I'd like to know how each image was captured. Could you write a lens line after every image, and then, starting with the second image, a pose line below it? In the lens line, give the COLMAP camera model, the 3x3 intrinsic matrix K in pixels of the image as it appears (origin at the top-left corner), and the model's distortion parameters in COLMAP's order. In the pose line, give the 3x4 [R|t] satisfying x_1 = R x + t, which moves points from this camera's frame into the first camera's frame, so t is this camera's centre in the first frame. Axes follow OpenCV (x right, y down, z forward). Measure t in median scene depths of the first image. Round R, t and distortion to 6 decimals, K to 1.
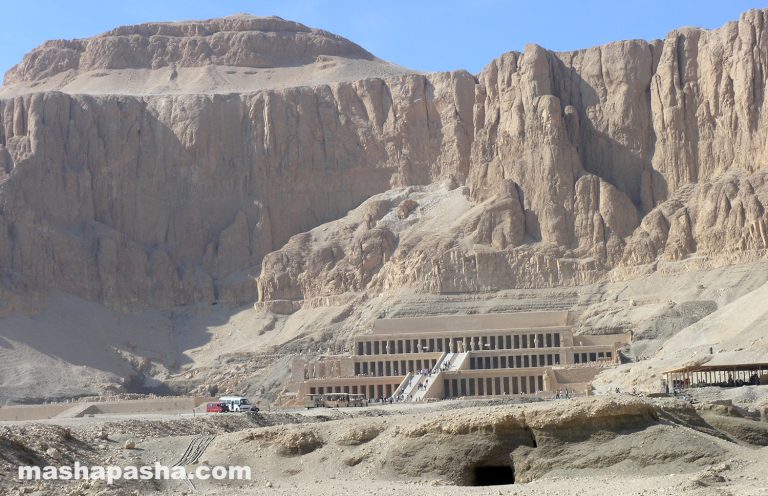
lens RADIAL K [[1714.8, 0, 384.0], [0, 1714.8, 248.0], [0, 0, 1]] dist [0.169379, -0.141868]
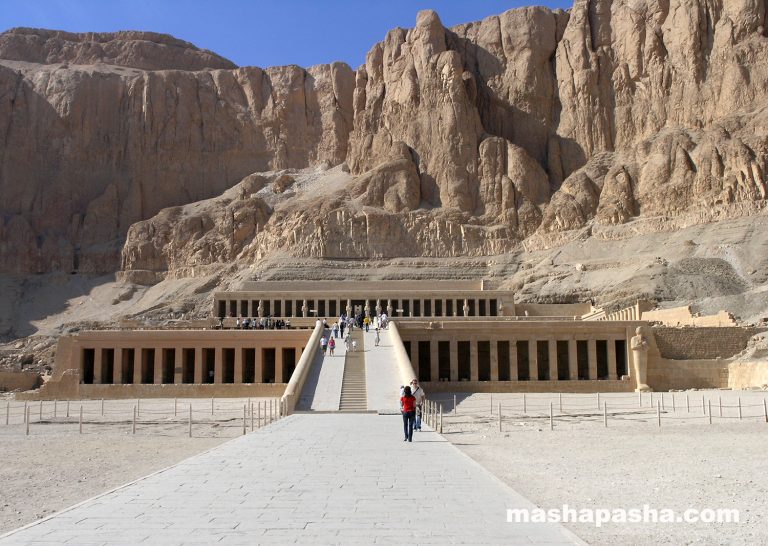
lens RADIAL K [[969.7, 0, 384.0], [0, 969.7, 273.0], [0, 0, 1]] dist [0.003003, 0.078485]
pose [[0.989575, 0.050384, 0.134920, -0.001704], [-0.046932, 0.998487, -0.028648, 0.042357], [-0.136159, 0.022017, 0.990442, 0.479756]]
